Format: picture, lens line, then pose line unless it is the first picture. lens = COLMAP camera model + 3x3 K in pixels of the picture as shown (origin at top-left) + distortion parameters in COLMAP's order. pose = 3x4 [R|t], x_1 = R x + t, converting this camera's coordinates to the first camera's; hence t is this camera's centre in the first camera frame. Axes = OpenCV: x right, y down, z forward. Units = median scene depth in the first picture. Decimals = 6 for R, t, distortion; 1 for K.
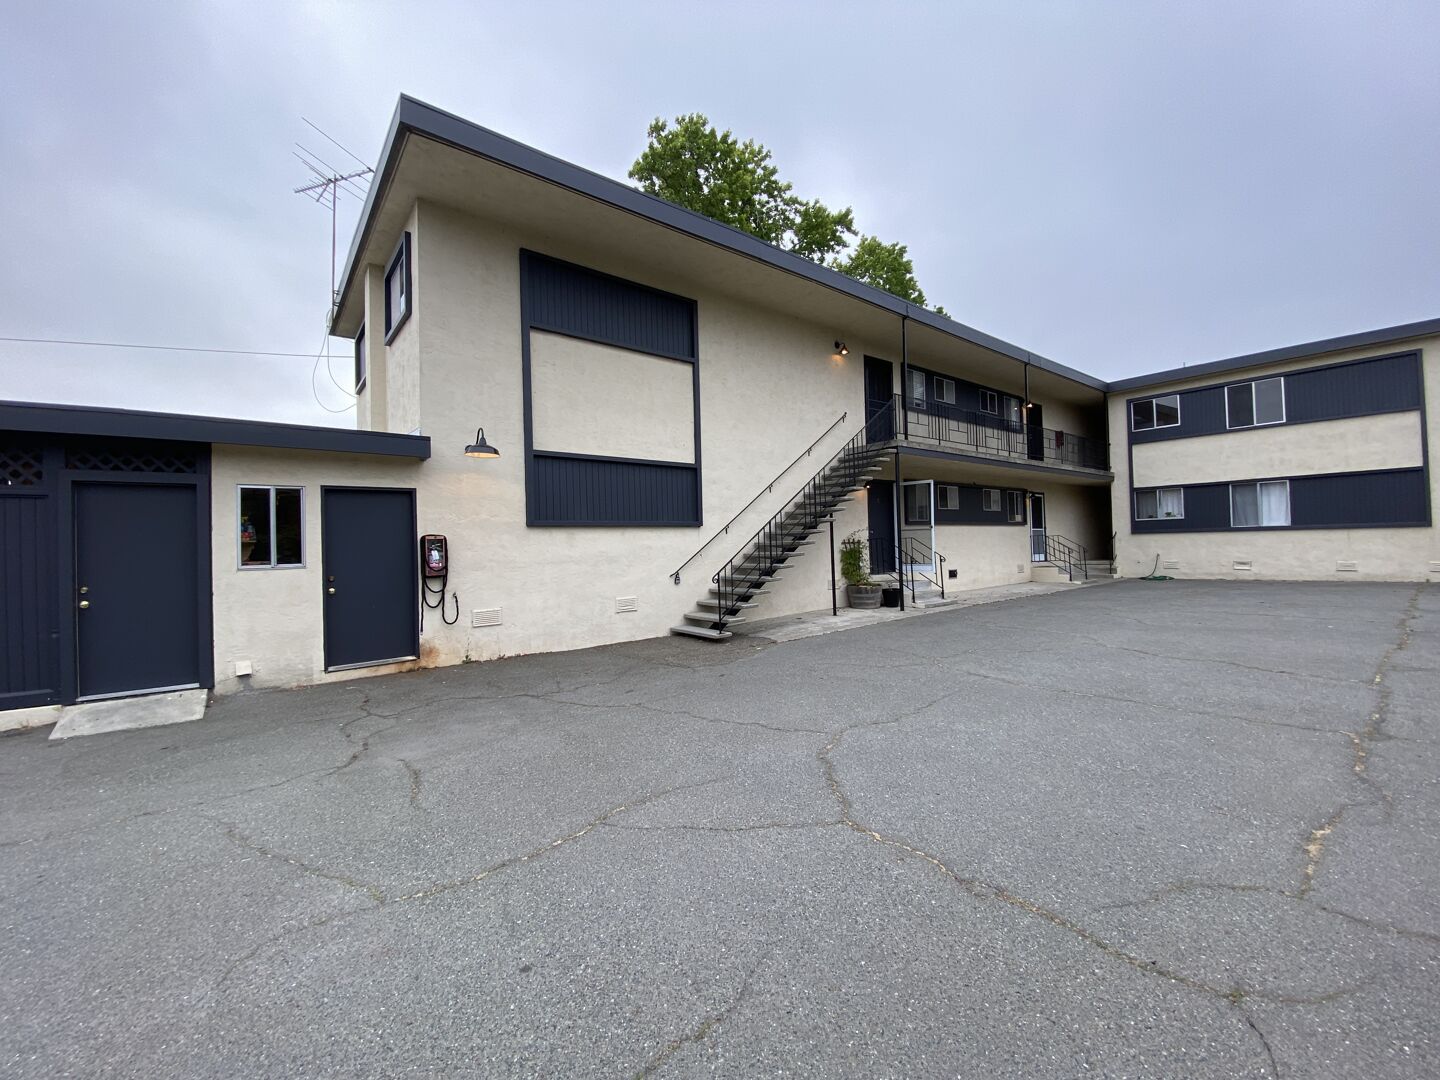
lens RADIAL K [[587.7, 0, 720.0], [0, 587.7, 540.0], [0, 0, 1]] dist [0.032852, -0.029385]
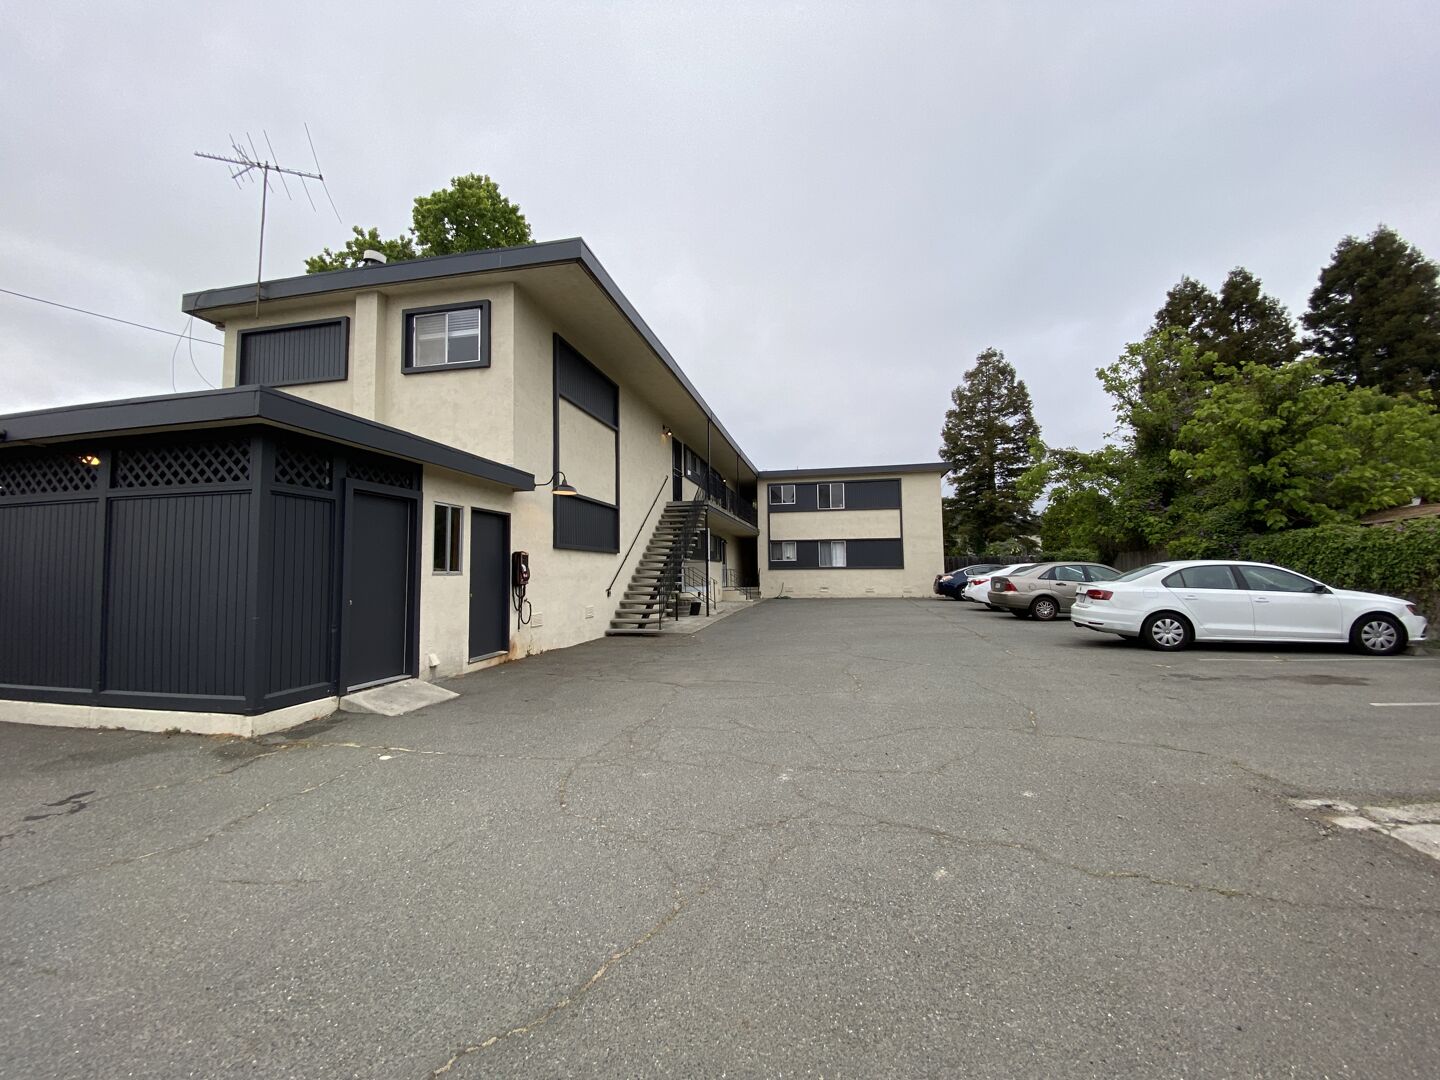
lens RADIAL K [[587.7, 0, 720.0], [0, 587.7, 540.0], [0, 0, 1]] dist [0.032852, -0.029385]
pose [[0.760431, 0.055265, 0.647063, -0.731584], [-0.014265, 0.997553, -0.068436, 0.034651], [-0.649262, 0.042811, 0.759359, -0.161358]]
